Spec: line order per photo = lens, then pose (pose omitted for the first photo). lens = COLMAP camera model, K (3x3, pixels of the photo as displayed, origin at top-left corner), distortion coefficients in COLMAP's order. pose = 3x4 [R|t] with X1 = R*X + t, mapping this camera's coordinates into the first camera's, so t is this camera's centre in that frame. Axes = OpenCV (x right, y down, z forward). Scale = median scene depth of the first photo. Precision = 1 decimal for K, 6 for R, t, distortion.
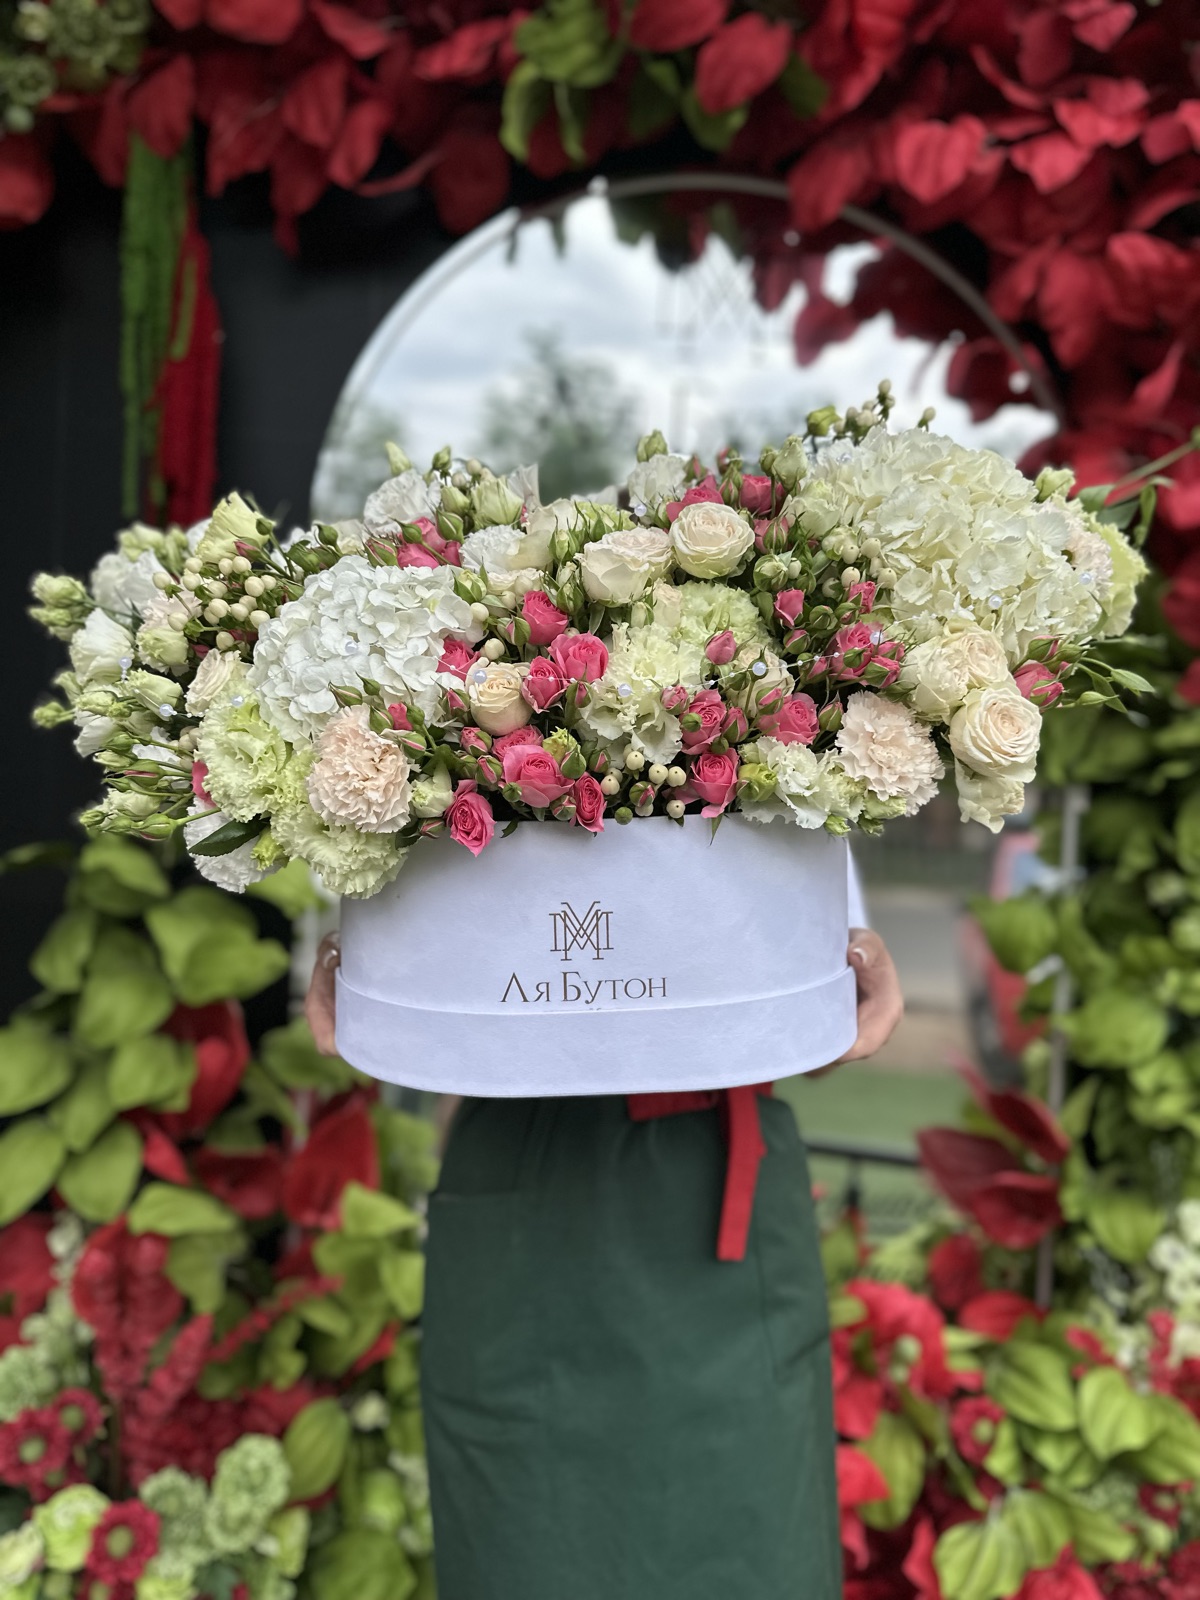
lens RADIAL K [[1139.1, 0, 588.8], [0, 1139.1, 775.0], [0, 0, 1]] dist [-0.004991, -0.004812]
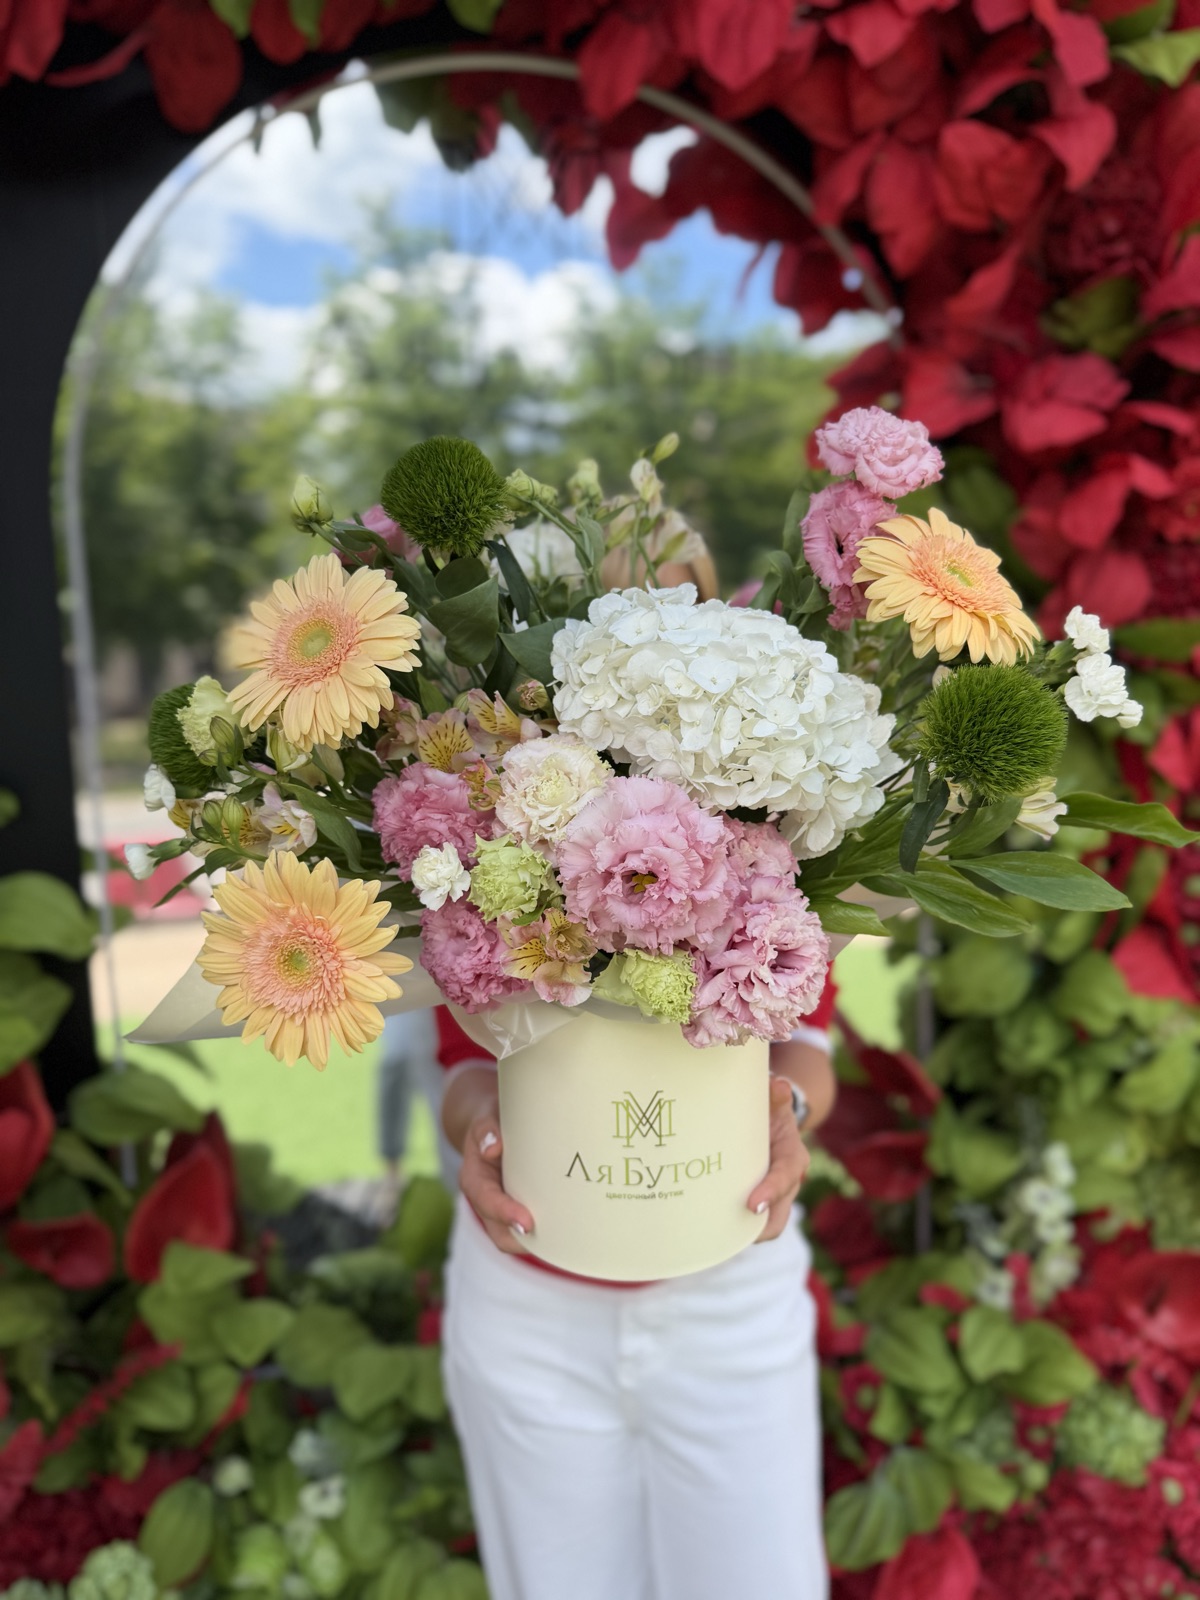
lens RADIAL K [[1140.1, 0, 608.3], [0, 1140.1, 801.5], [0, 0, 1]] dist [-0.009559, -0.007925]
pose [[0.988900, -0.091912, 0.116746, 0.048379], [0.076895, 0.988892, 0.127197, -0.078690], [-0.127141, -0.116808, 0.984983, 0.094785]]
